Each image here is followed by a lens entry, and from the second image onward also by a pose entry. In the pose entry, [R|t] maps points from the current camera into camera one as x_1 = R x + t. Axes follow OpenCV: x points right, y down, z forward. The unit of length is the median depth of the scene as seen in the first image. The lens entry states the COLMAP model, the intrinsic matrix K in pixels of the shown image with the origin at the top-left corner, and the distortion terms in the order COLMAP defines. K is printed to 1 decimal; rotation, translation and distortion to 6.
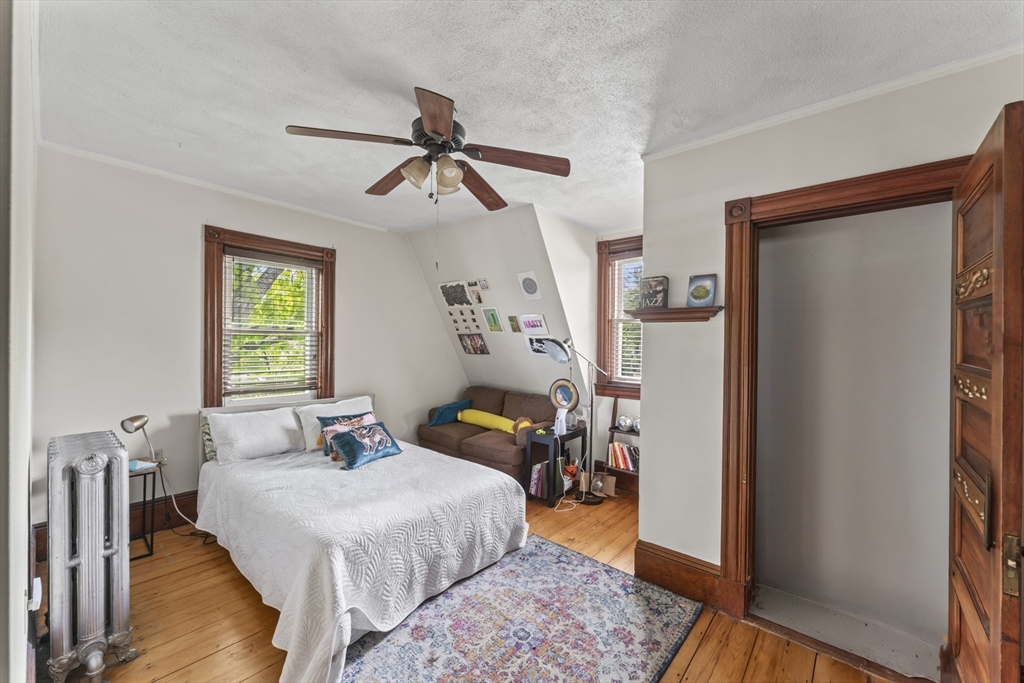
lens RADIAL K [[408.1, 0, 510.5], [0, 408.1, 343.2], [0, 0, 1]] dist [0.002107, -0.000344]
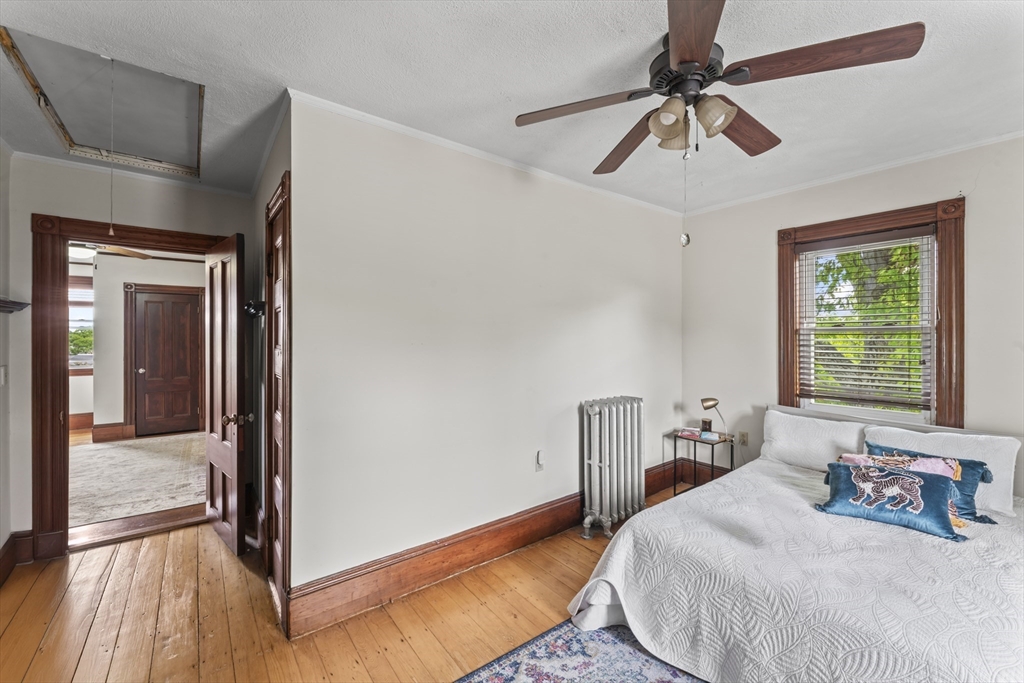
lens RADIAL K [[408.1, 0, 511.1], [0, 408.1, 340.4], [0, 0, 1]] dist [0.002107, -0.000344]
pose [[-0.199282, -0.009474, -0.979896, 0.458510], [-0.007564, 0.999938, -0.008129, 0.007974], [0.979913, 0.005792, -0.199342, 0.595187]]
